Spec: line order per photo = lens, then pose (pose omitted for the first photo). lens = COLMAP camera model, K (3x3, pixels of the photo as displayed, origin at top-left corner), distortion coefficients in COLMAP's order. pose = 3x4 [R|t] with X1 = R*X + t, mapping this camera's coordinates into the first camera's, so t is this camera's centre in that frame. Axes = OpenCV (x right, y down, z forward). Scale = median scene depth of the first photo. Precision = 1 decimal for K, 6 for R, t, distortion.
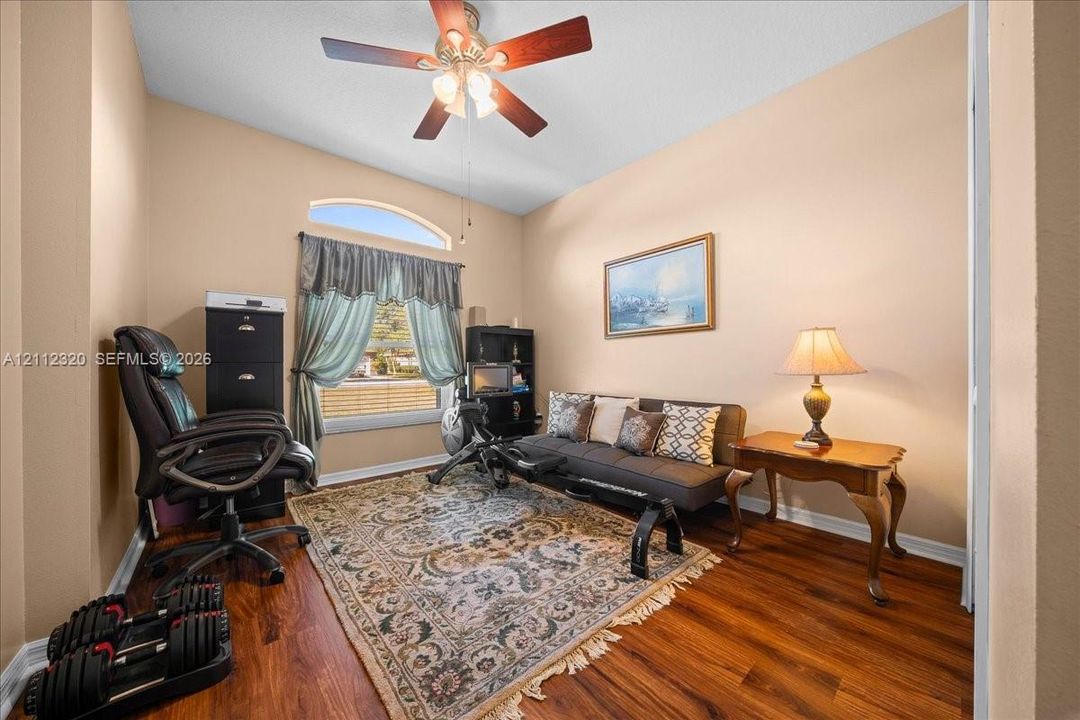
lens RADIAL K [[366.5, 0, 536.4], [0, 366.5, 369.1], [0, 0, 1]] dist [-0.006559, 0.000141]
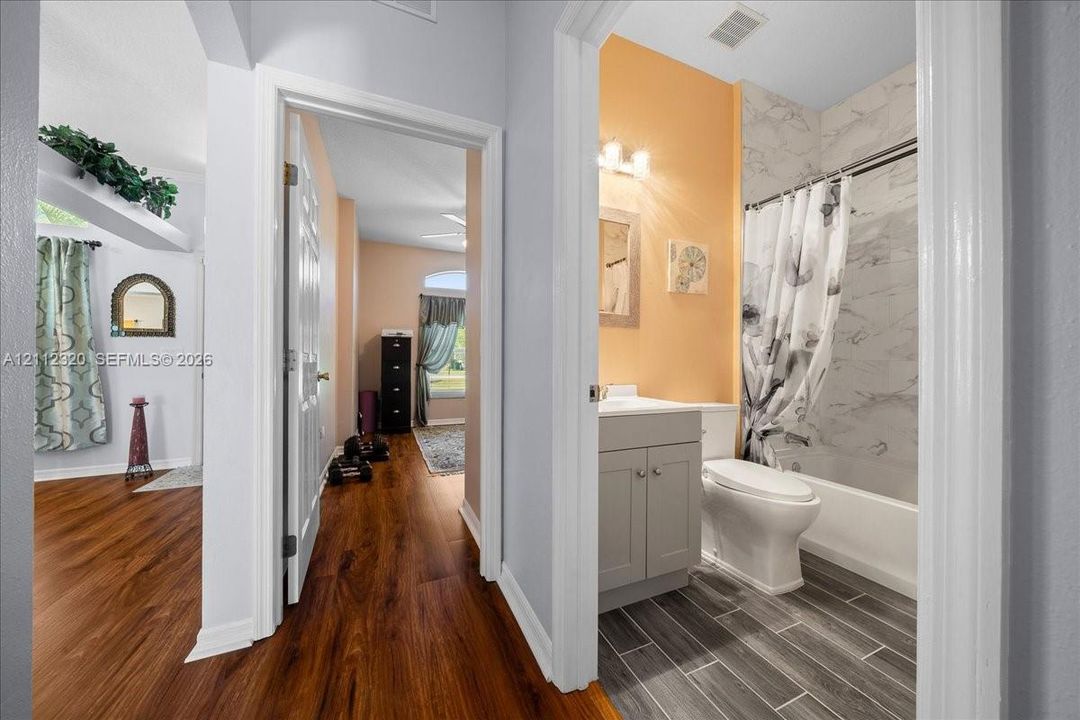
lens RADIAL K [[366.5, 0, 541.4], [0, 366.5, 359.5], [0, 0, 1]] dist [-0.006559, 0.000141]
pose [[0.953496, 0.000786, -0.301405, 0.557052], [-0.005336, 0.999884, -0.014271, -0.000137], [0.301359, 0.015215, 0.953389, -0.664530]]
